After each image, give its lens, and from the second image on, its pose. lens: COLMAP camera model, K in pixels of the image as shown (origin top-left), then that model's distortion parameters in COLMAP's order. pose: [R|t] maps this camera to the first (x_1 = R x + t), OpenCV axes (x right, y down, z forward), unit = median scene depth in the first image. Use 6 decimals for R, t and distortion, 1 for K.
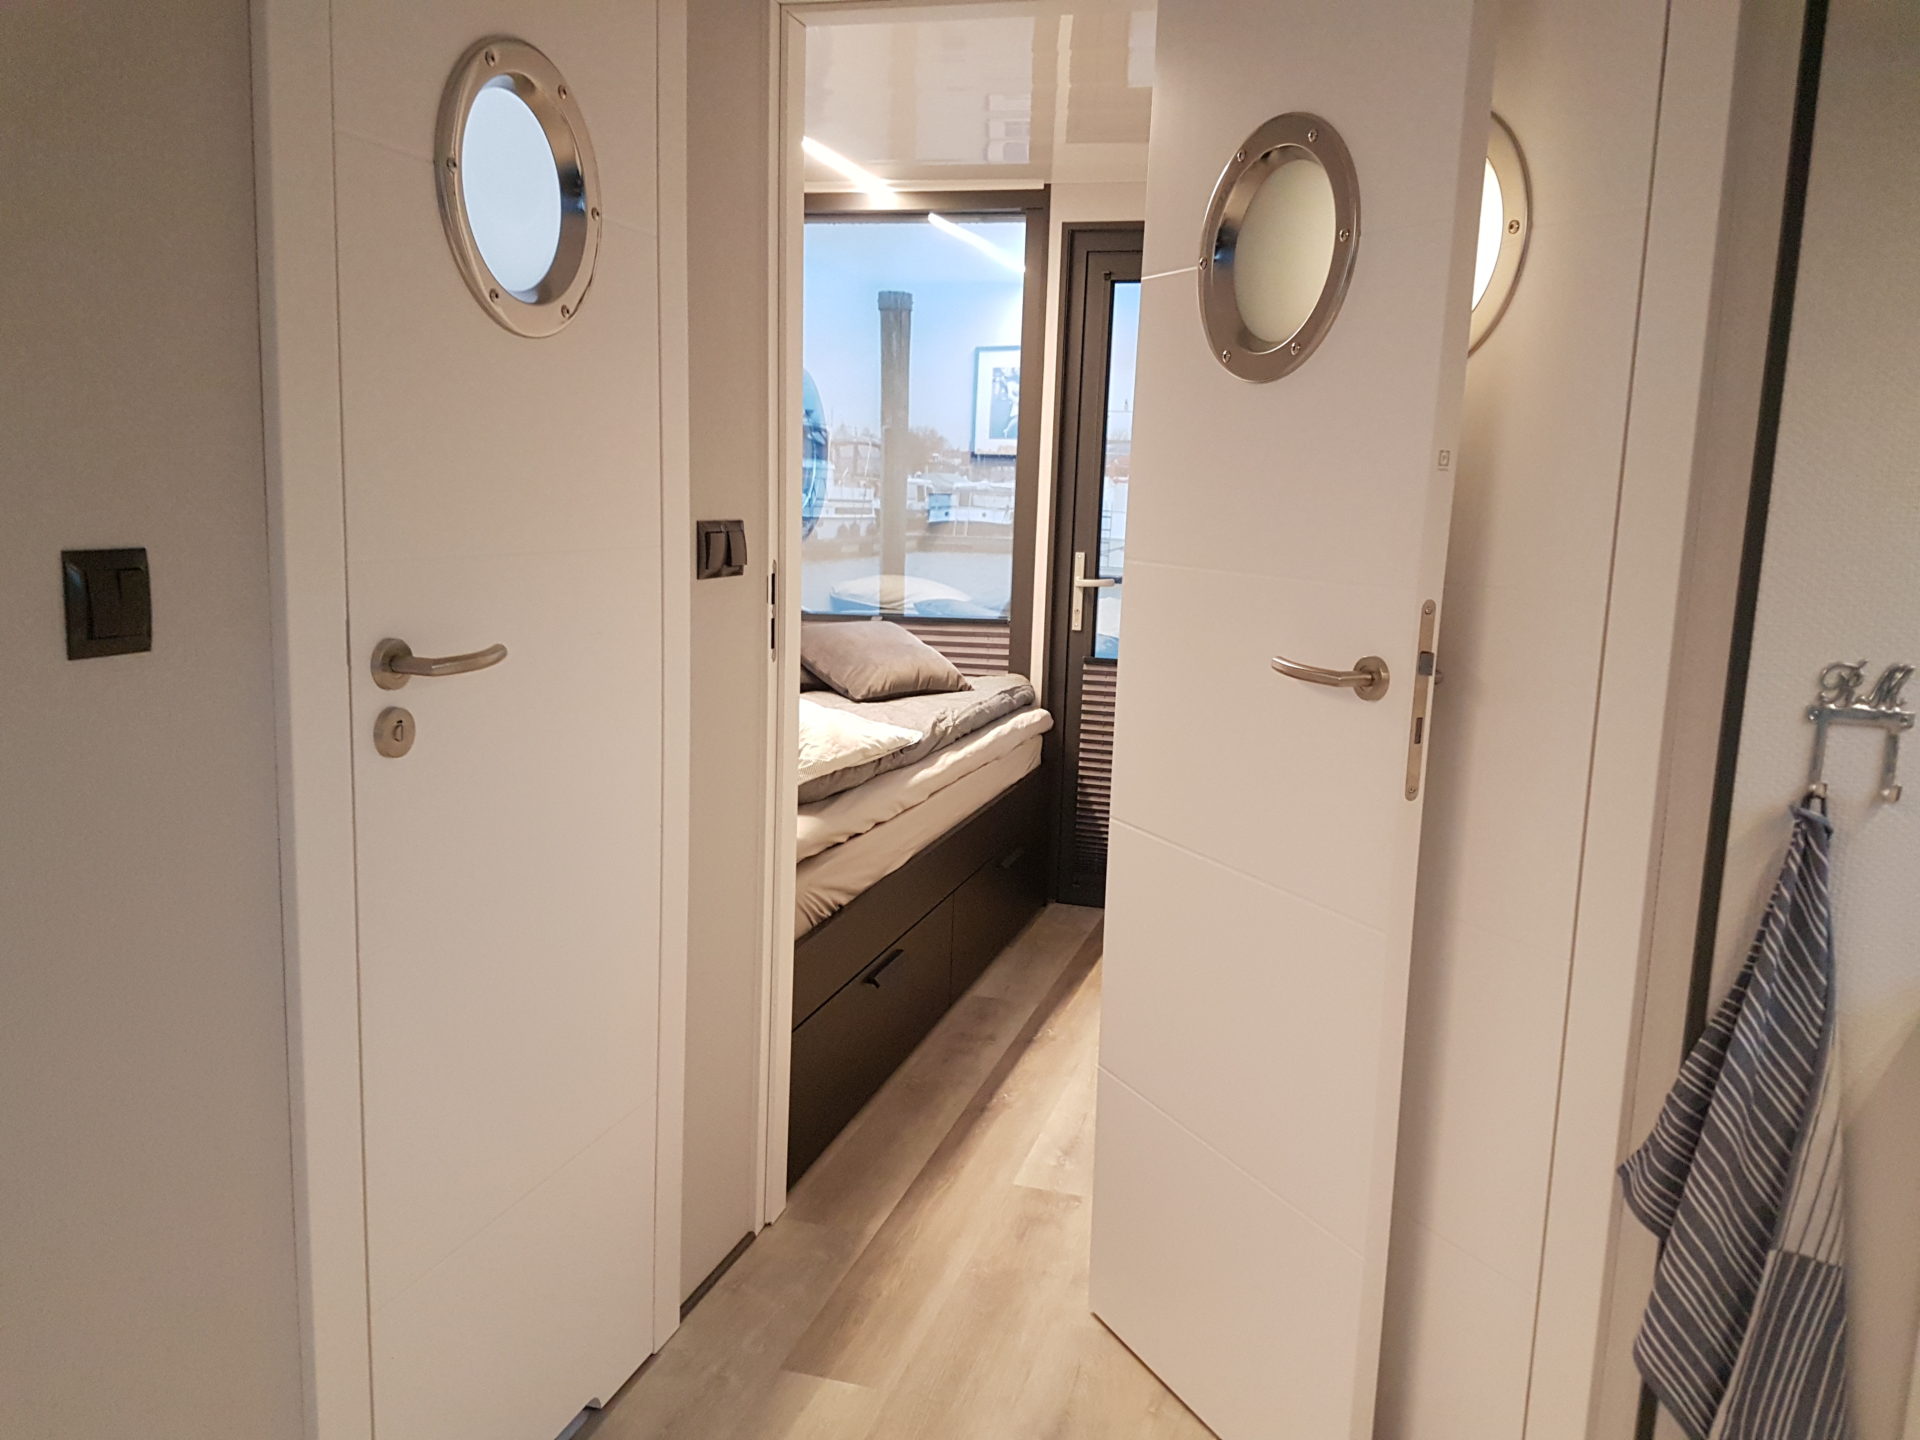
lens RADIAL K [[1453.8, 0, 948.1], [0, 1453.8, 699.9], [0, 0, 1]] dist [0.065327, -0.098540]
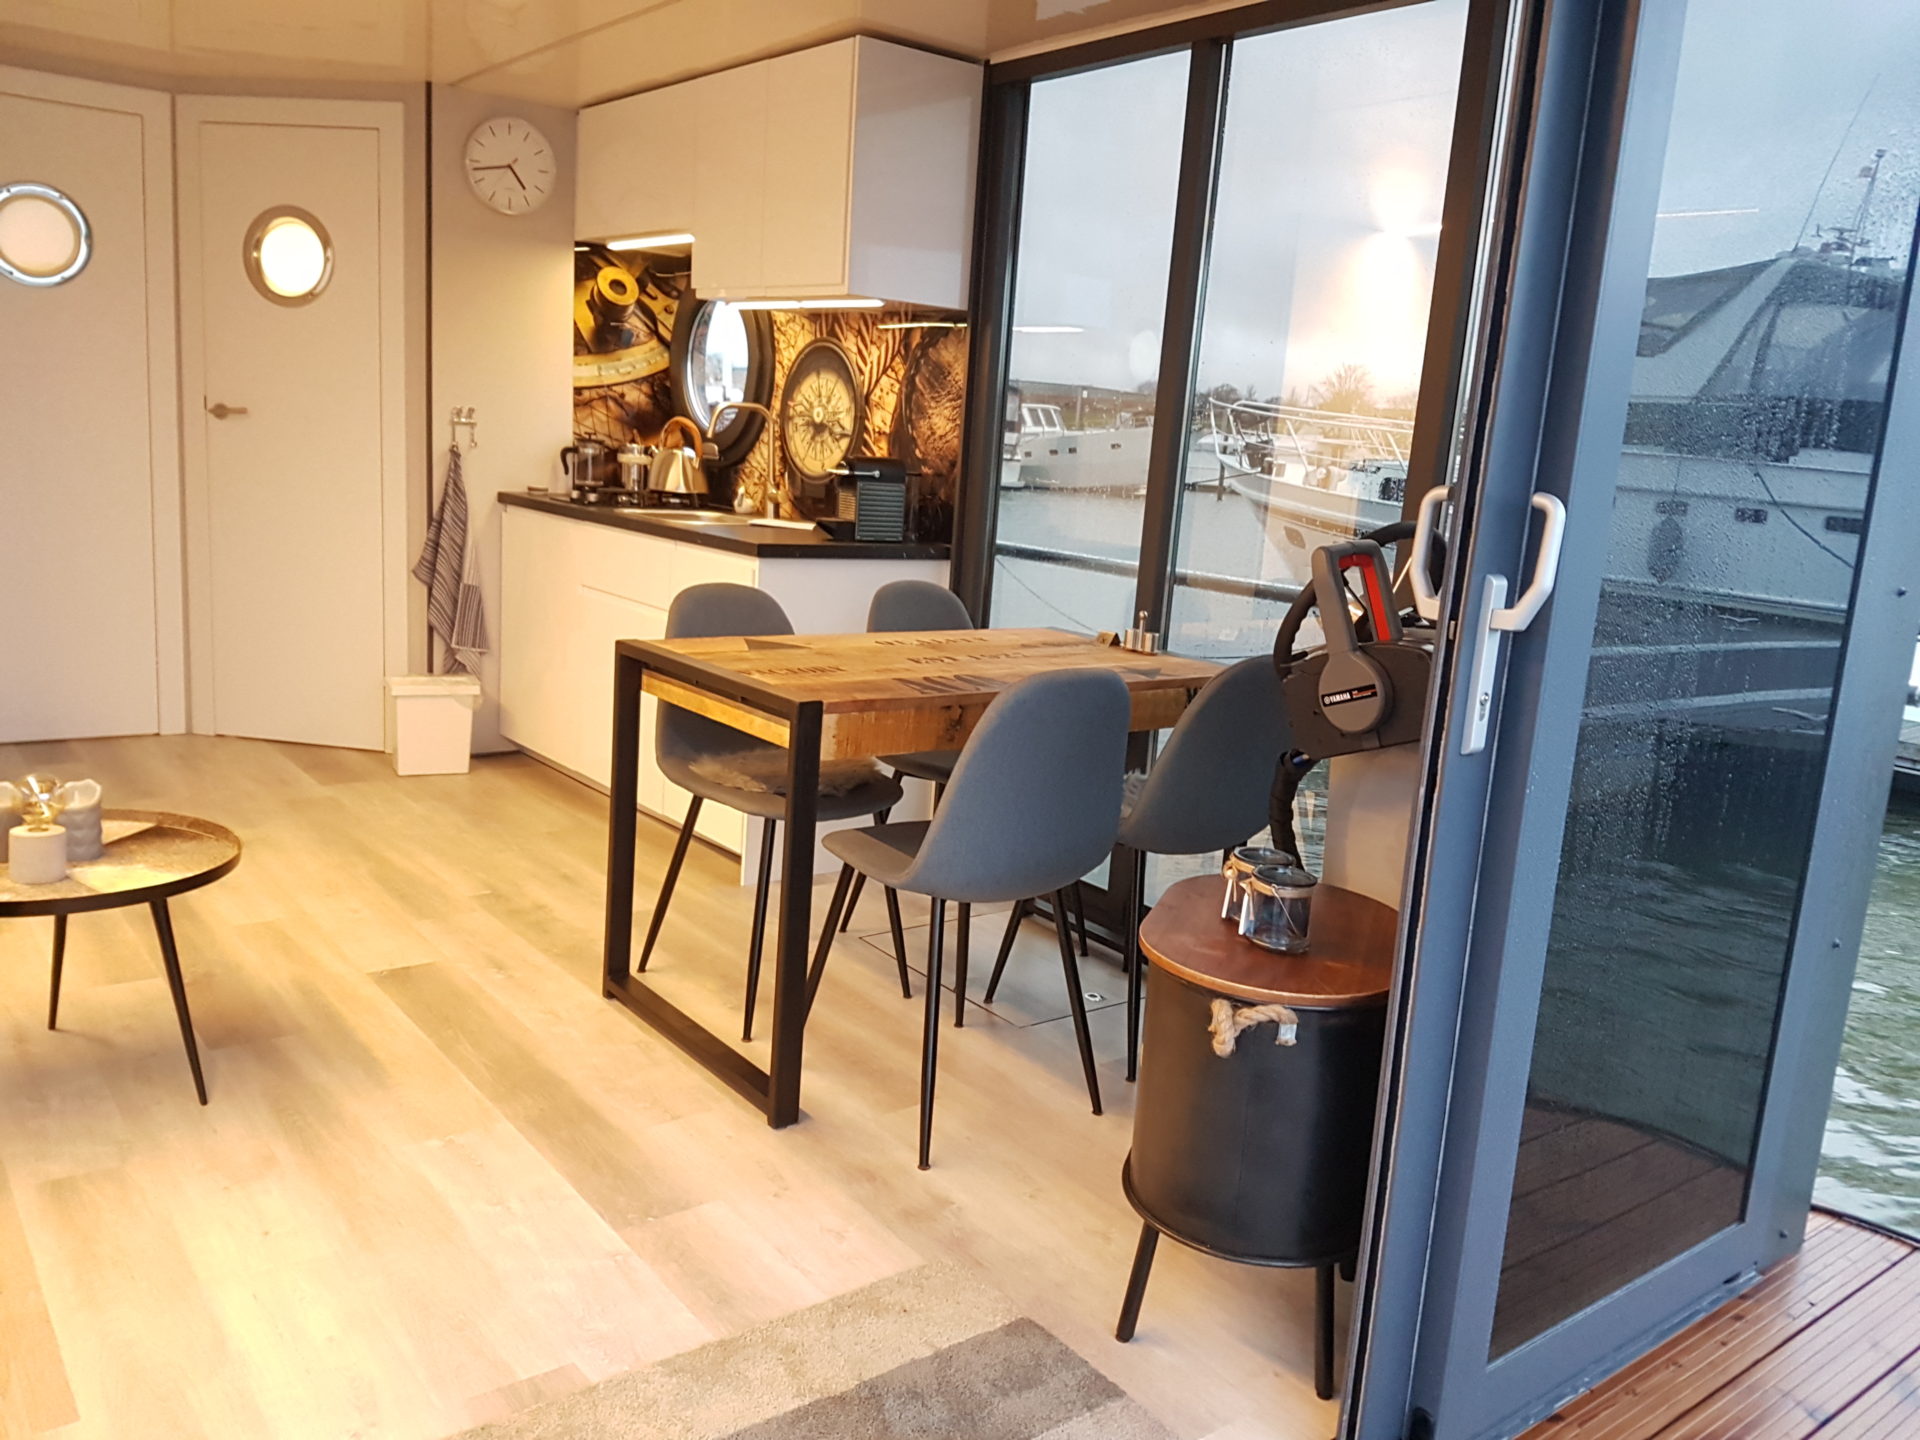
lens RADIAL K [[1486.7, 0, 958.4], [0, 1486.7, 713.3], [0, 0, 1]] dist [0.262605, -0.497517]
pose [[0.569665, -0.154915, 0.807145, -1.670954], [0.079324, 0.987854, 0.133613, 0.289155], [-0.818040, -0.012089, 0.575034, -1.971314]]
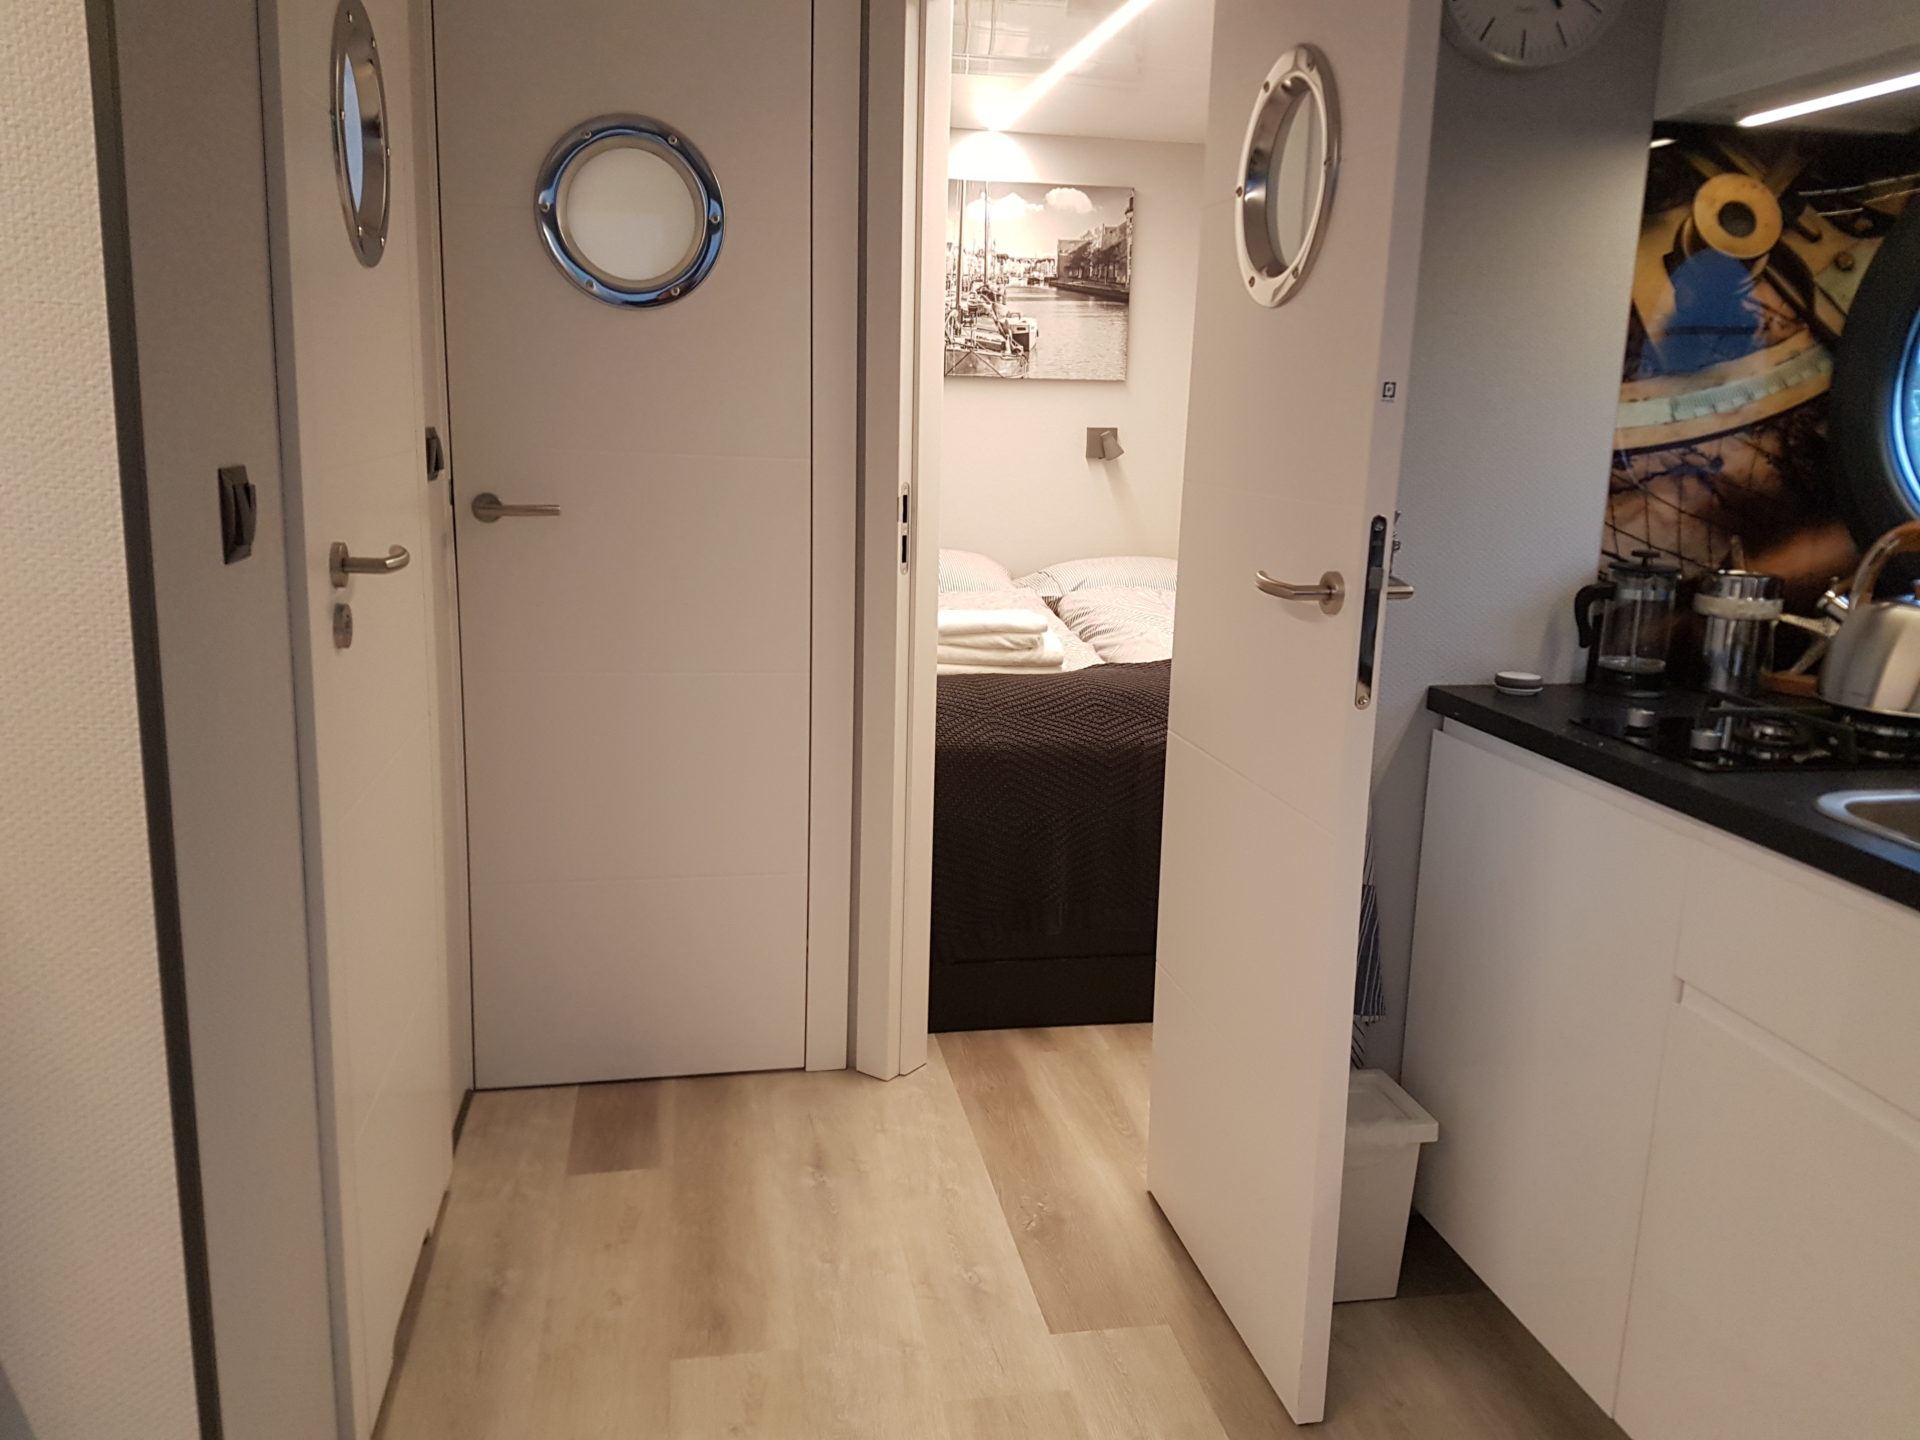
lens RADIAL K [[1453.8, 0, 948.1], [0, 1453.8, 699.9], [0, 0, 1]] dist [0.065327, -0.098540]
pose [[0.882737, -0.105969, 0.457762, -0.510537], [0.076415, 0.993643, 0.082665, 0.013104], [-0.463612, -0.037992, 0.885223, -0.192576]]
